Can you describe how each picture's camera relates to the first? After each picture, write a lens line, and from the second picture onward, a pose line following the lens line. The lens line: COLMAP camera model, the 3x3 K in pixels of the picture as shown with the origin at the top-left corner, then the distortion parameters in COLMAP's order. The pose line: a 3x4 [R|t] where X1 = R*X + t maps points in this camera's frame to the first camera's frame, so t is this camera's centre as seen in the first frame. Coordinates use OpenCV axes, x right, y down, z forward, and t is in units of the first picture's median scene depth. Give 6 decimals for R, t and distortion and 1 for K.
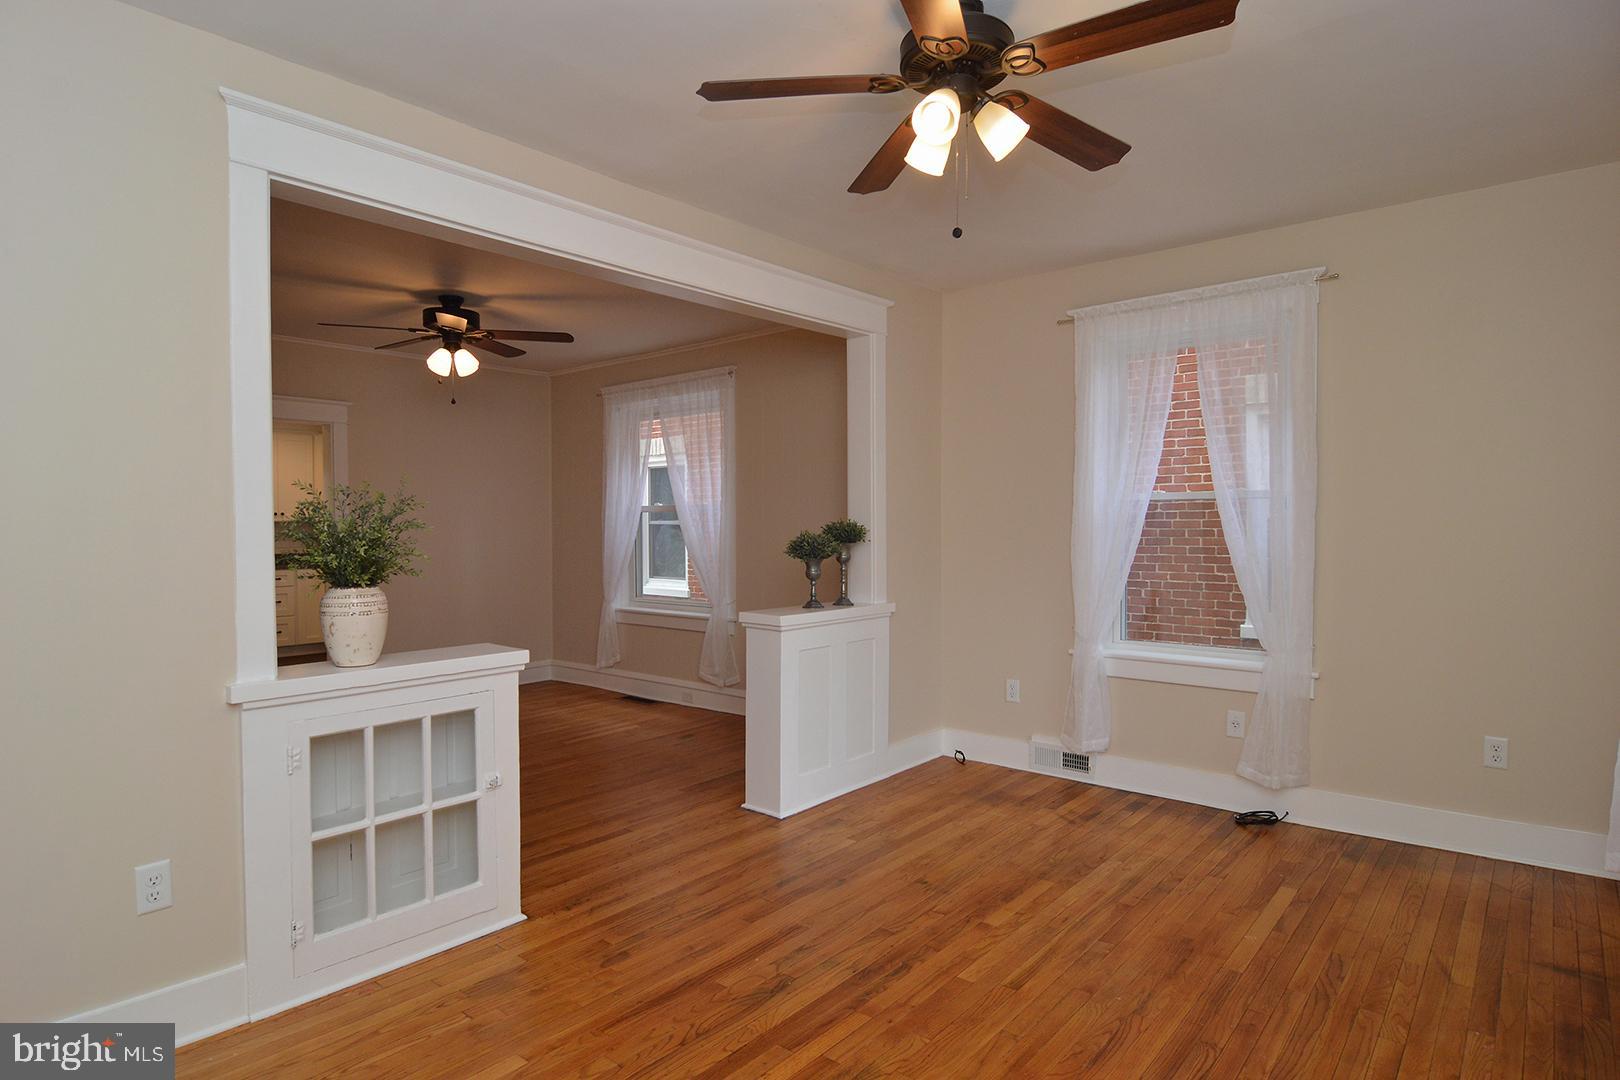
lens RADIAL K [[881.0, 0, 798.0], [0, 881.0, 535.4], [0, 0, 1]] dist [-0.009390, -0.006030]
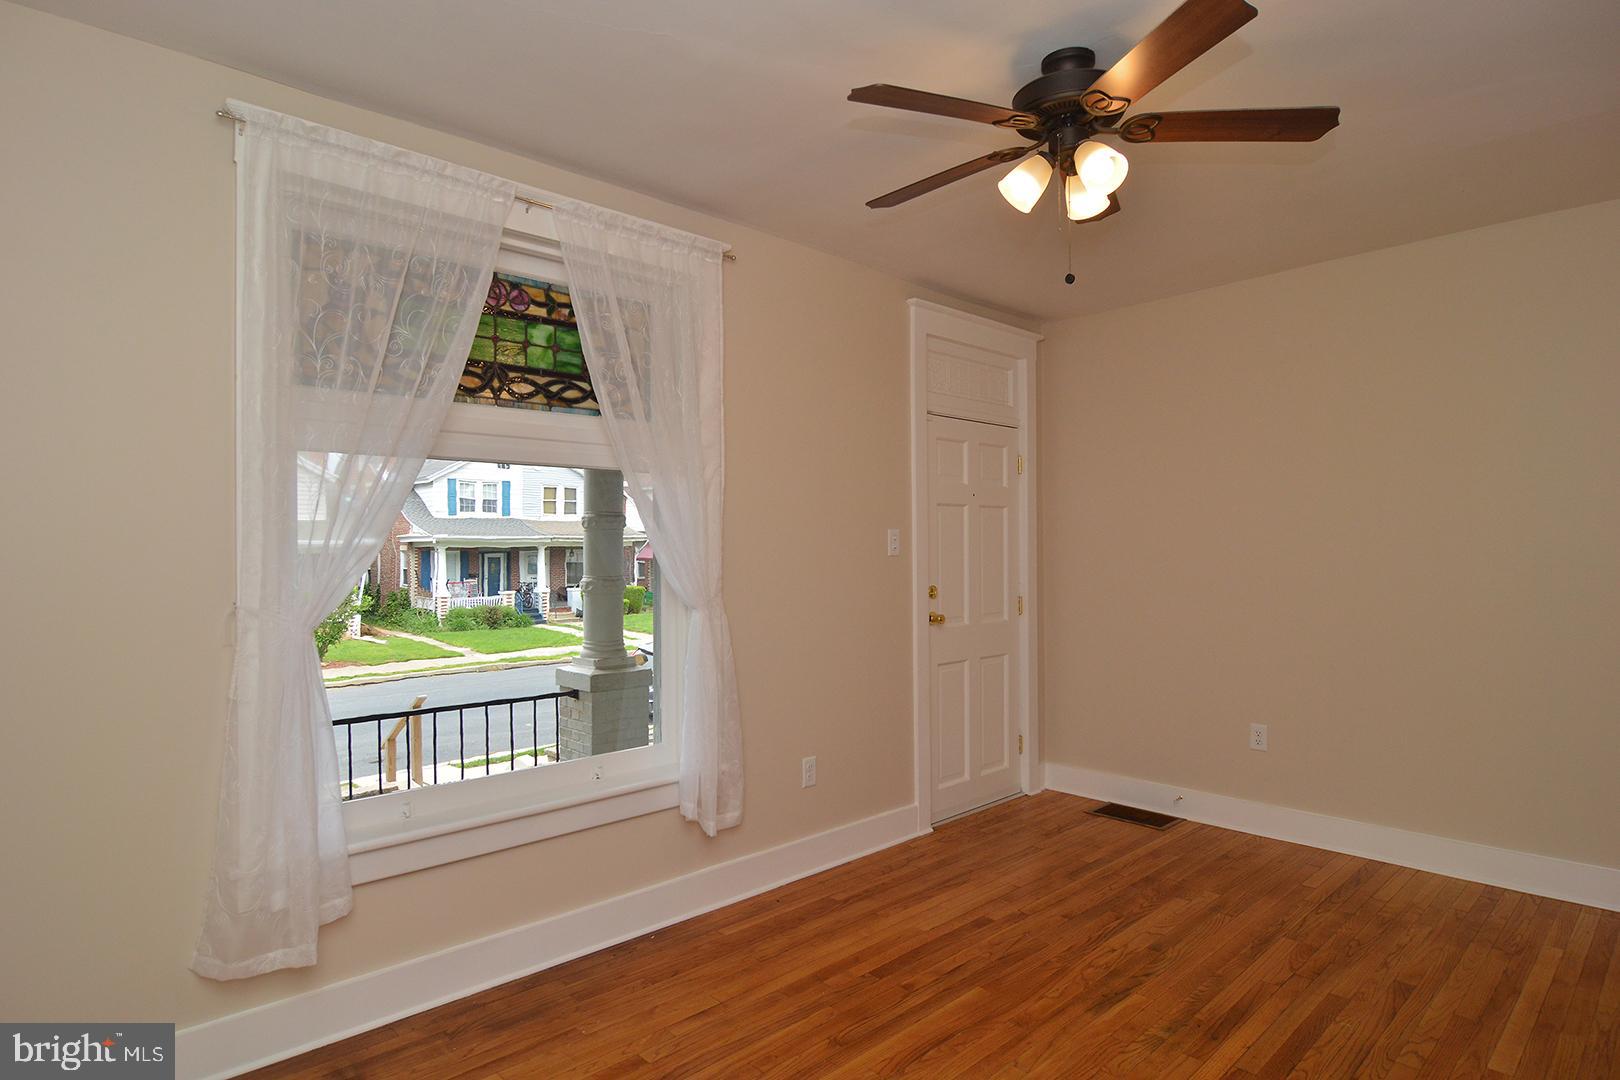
lens RADIAL K [[881.0, 0, 802.0], [0, 881.0, 540.4], [0, 0, 1]] dist [-0.009390, -0.006030]
pose [[-0.994080, 0.011595, 0.108031, 0.261396], [0.012243, 0.999911, 0.005340, -0.033208], [-0.107959, 0.006631, -0.994133, 1.413328]]
